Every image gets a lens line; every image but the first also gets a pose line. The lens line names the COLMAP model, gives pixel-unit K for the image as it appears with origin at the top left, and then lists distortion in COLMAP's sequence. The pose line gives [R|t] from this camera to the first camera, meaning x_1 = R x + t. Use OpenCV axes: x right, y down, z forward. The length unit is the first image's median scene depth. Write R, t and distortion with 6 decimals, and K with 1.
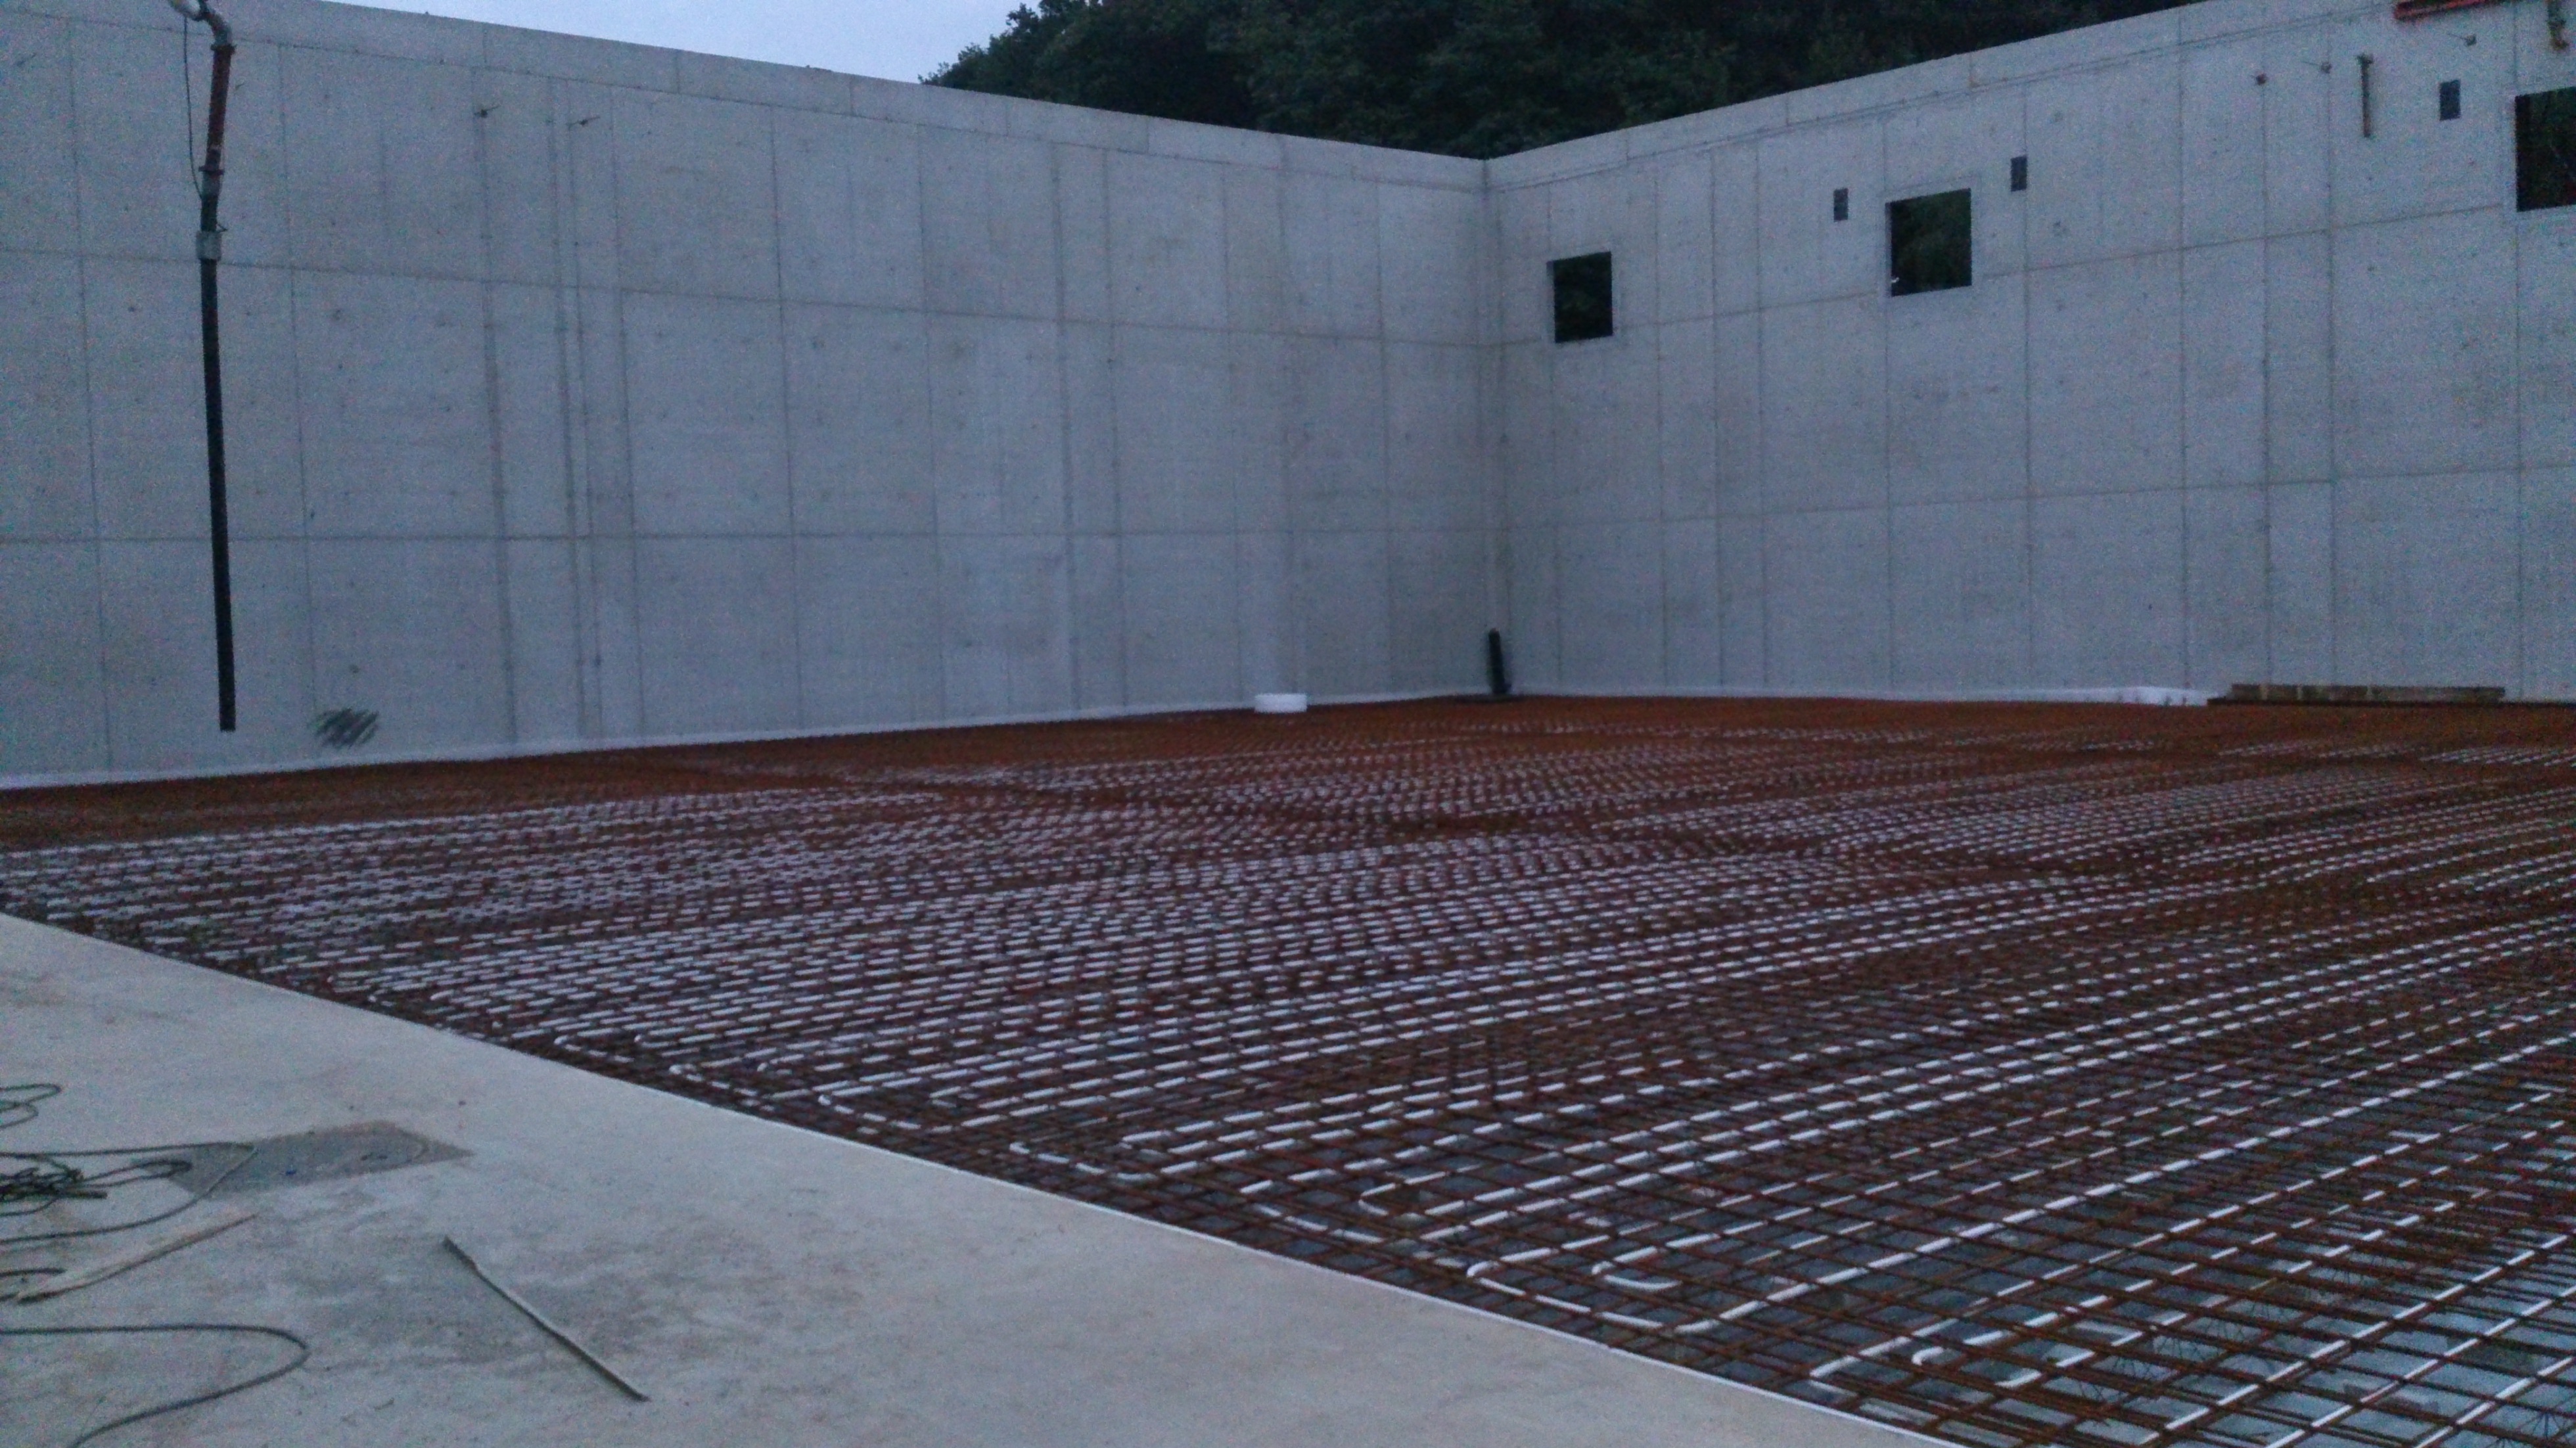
lens RADIAL K [[2500.8, 0, 1262.1], [0, 2500.8, 690.2], [0, 0, 1]] dist [0.113507, -0.287498]
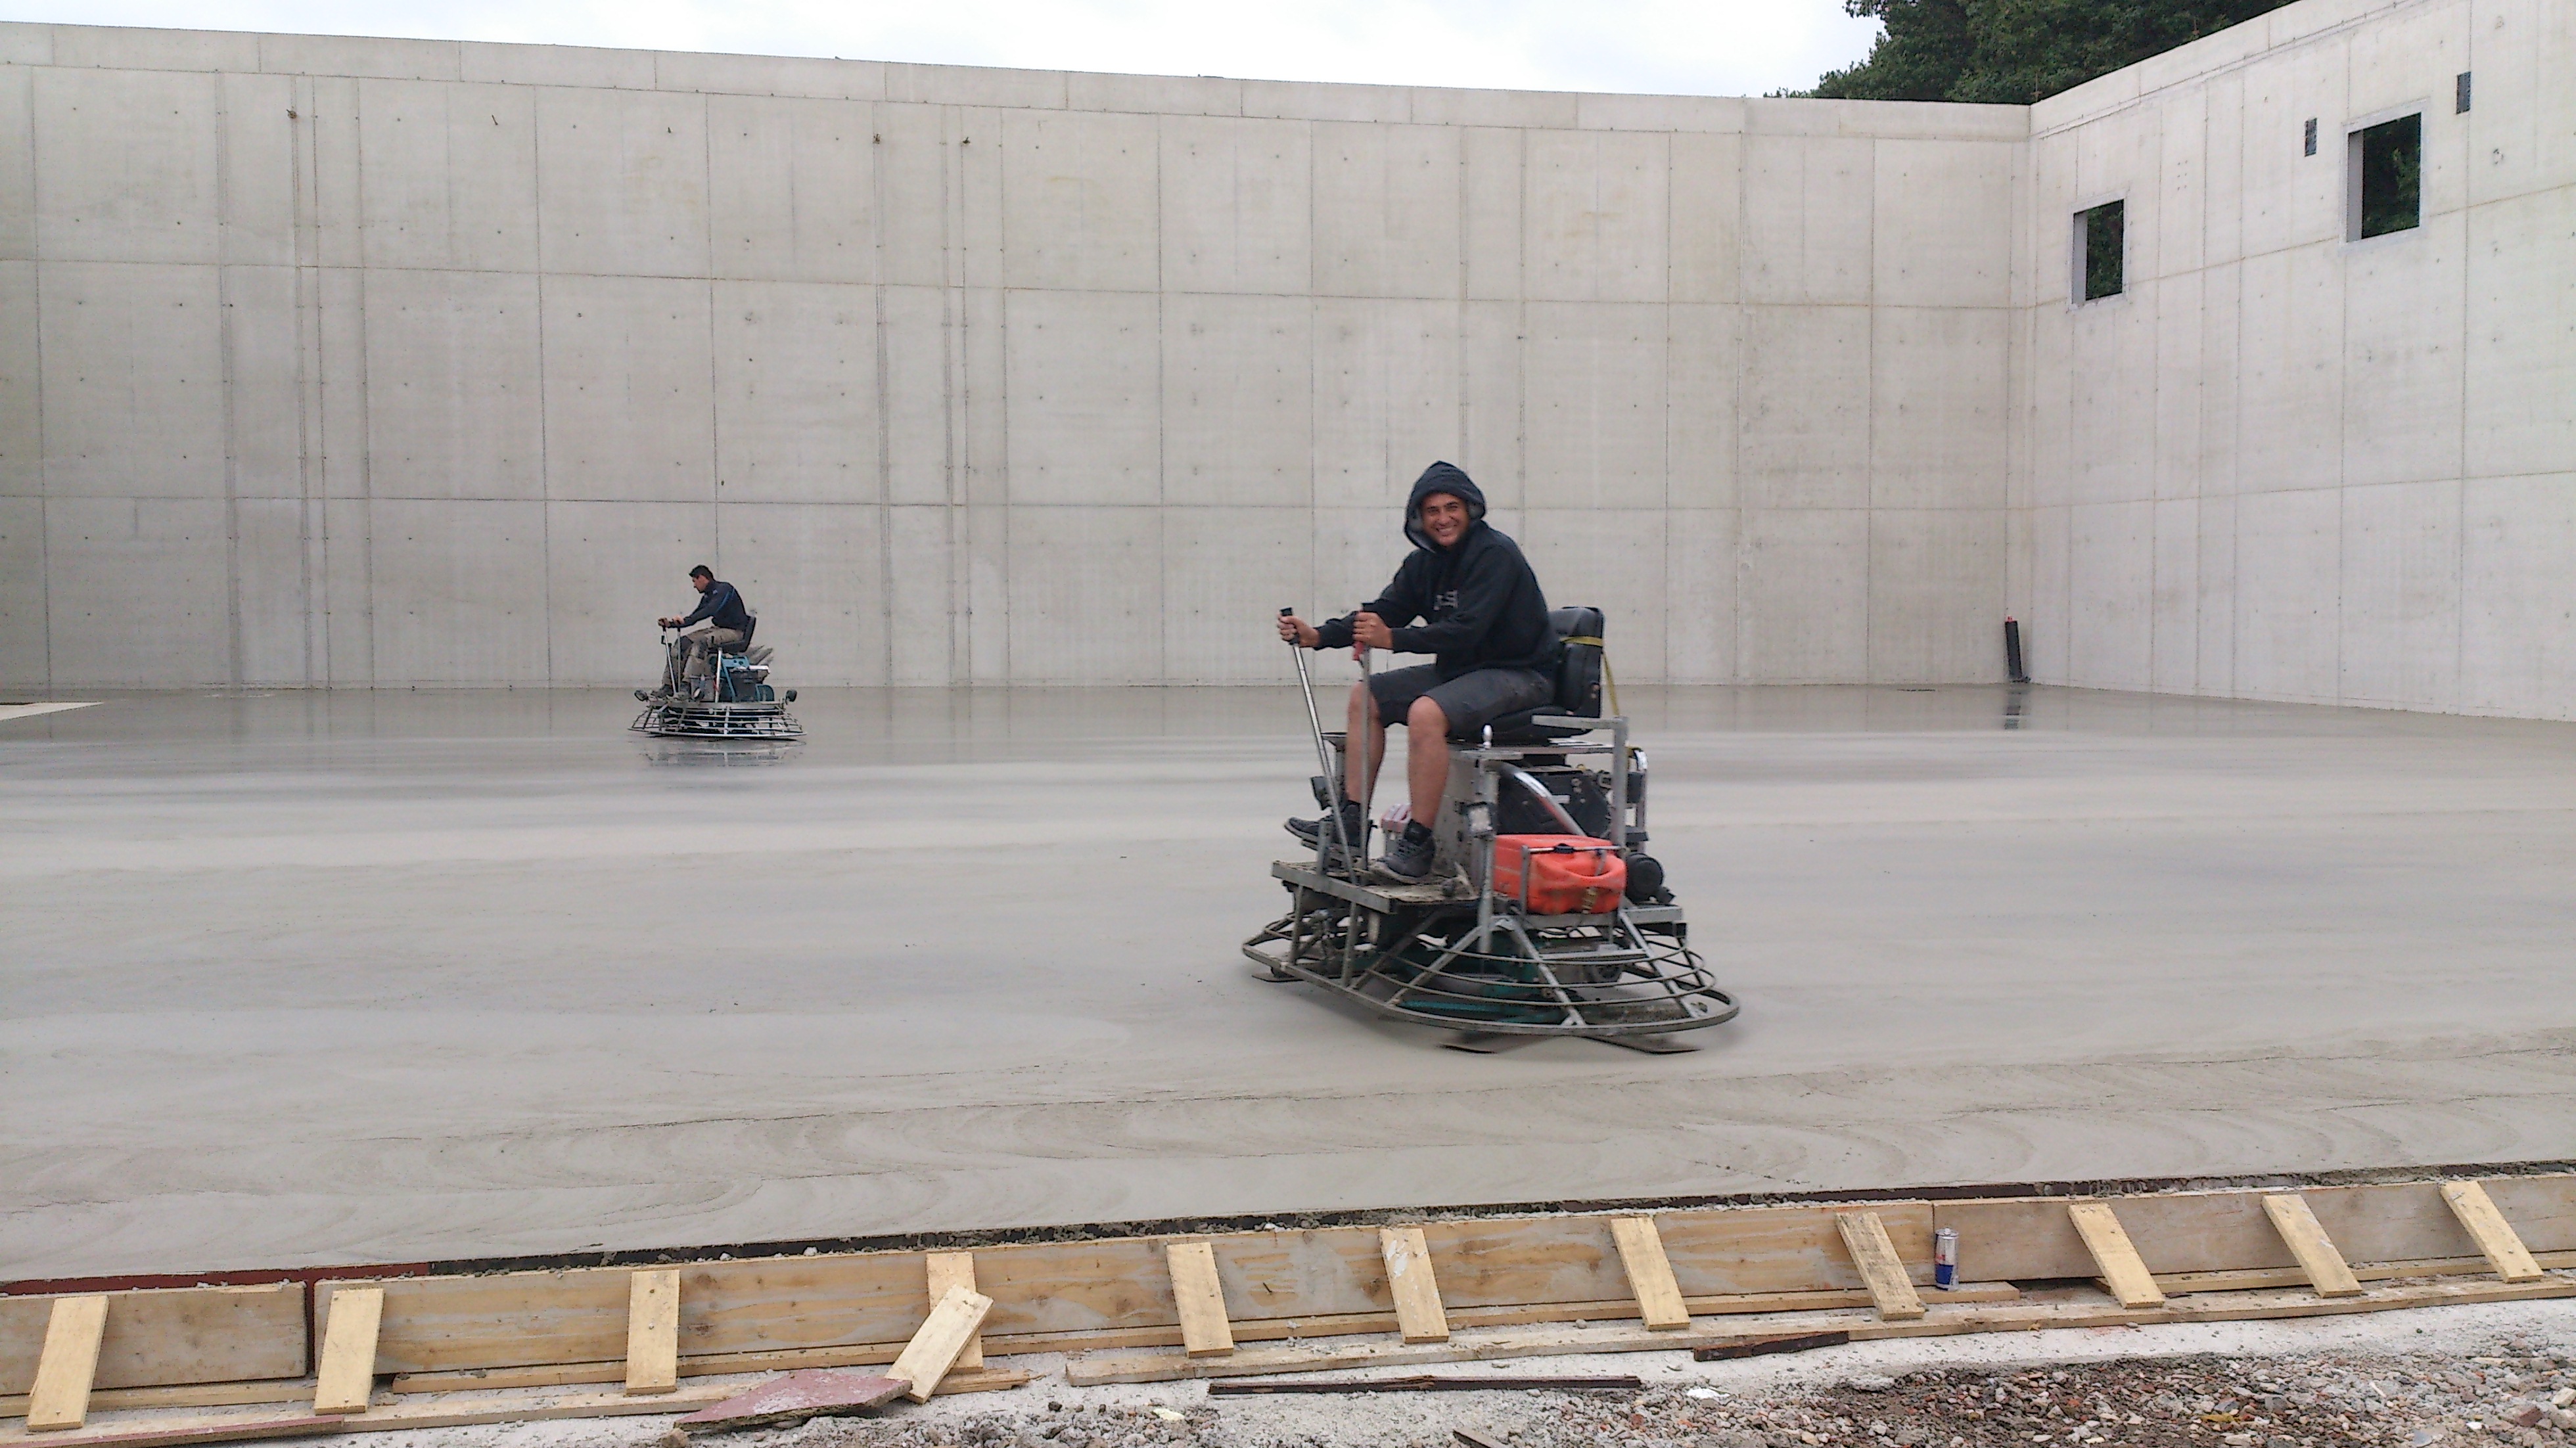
lens RADIAL K [[2530.3, 0, 1265.9], [0, 2530.3, 655.9], [0, 0, 1]] dist [0.172170, -0.456130]
pose [[0.857520, 0.043696, -0.512592, 0.405323], [-0.045542, 0.998922, 0.008966, -0.007847], [0.512431, 0.015656, 0.858586, 0.071587]]
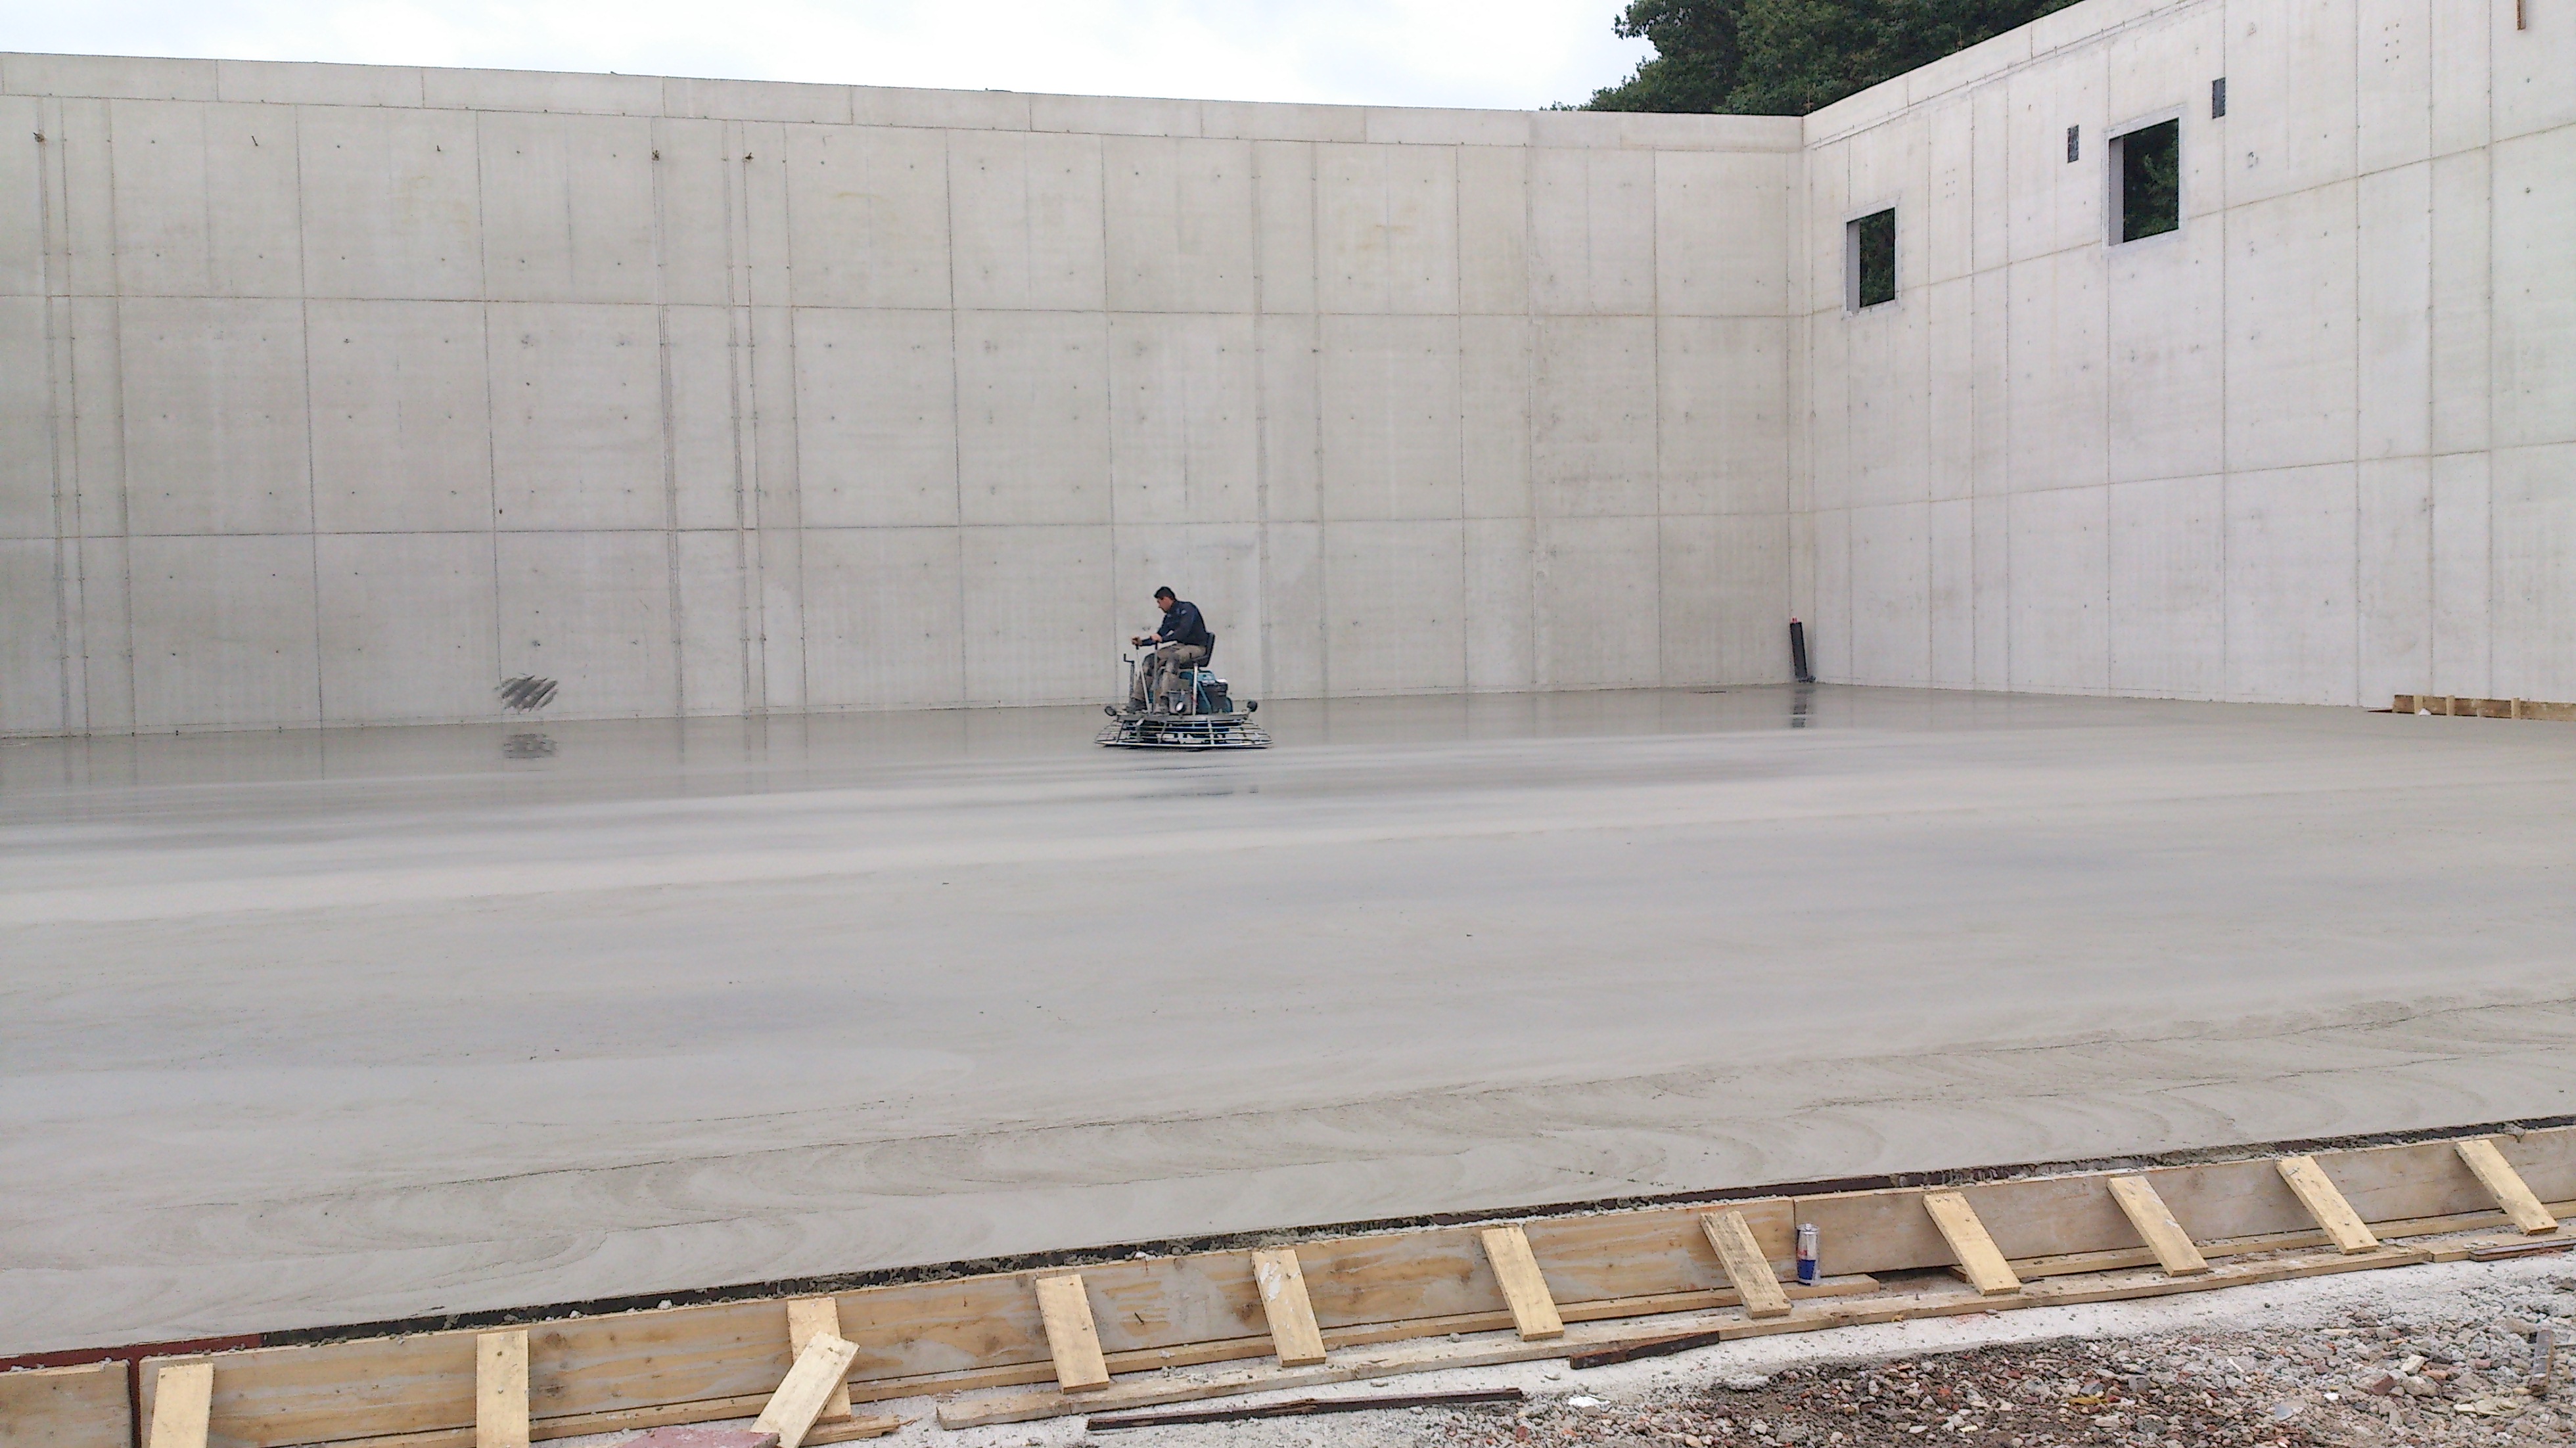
lens RADIAL K [[2530.3, 0, 1265.9], [0, 2530.3, 655.9], [0, 0, 1]] dist [0.172170, -0.456130]
pose [[0.900874, 0.017388, -0.433732, 0.390438], [-0.019727, 0.999805, -0.000892, -0.006997], [0.433631, 0.009360, 0.901042, 0.070603]]
